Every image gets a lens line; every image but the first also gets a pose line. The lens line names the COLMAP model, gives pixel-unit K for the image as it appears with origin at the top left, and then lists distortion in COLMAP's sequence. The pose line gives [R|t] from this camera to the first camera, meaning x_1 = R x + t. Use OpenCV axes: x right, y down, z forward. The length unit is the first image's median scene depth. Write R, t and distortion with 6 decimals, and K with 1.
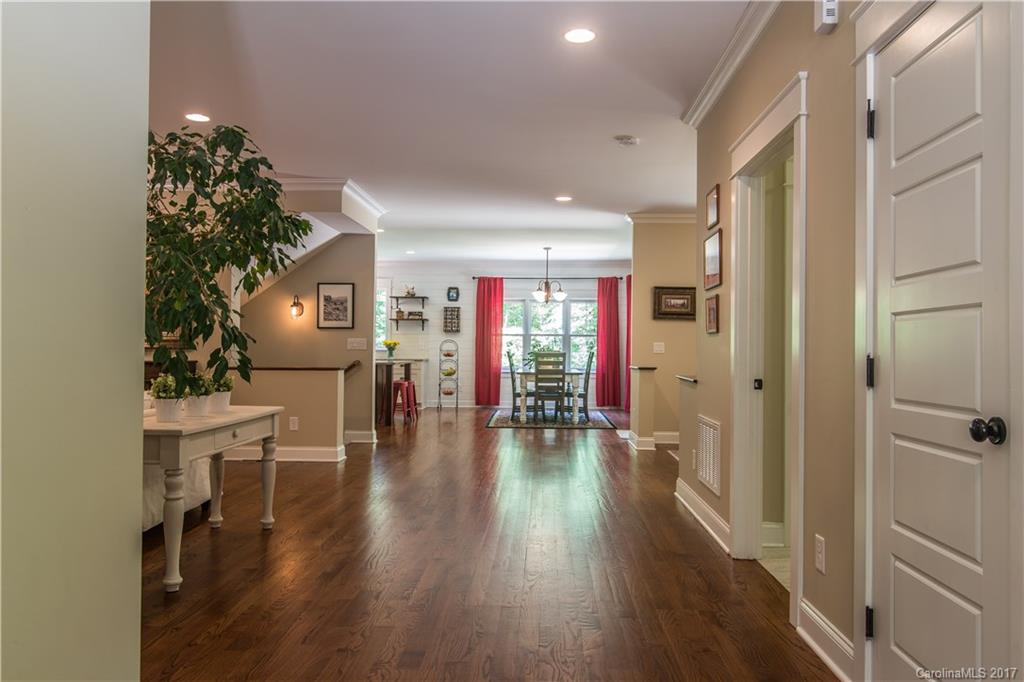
lens RADIAL K [[745.7, 0, 513.2], [0, 745.7, 339.8], [0, 0, 1]] dist [0.001692, 0.000021]
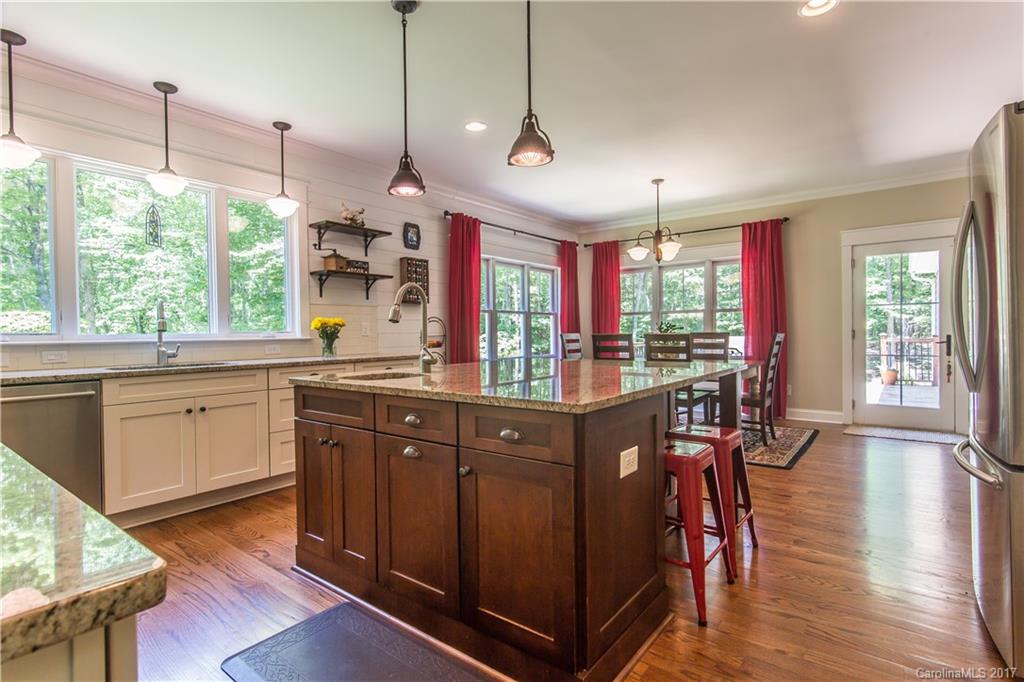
lens RADIAL K [[495.2, 0, 509.8], [0, 495.2, 337.8], [0, 0, 1]] dist [0.004621, -0.002347]
pose [[0.590705, -0.023963, 0.806532, -0.340279], [0.017075, 0.999706, 0.017198, 0.010326], [-0.806707, 0.003613, 0.590941, 0.723119]]
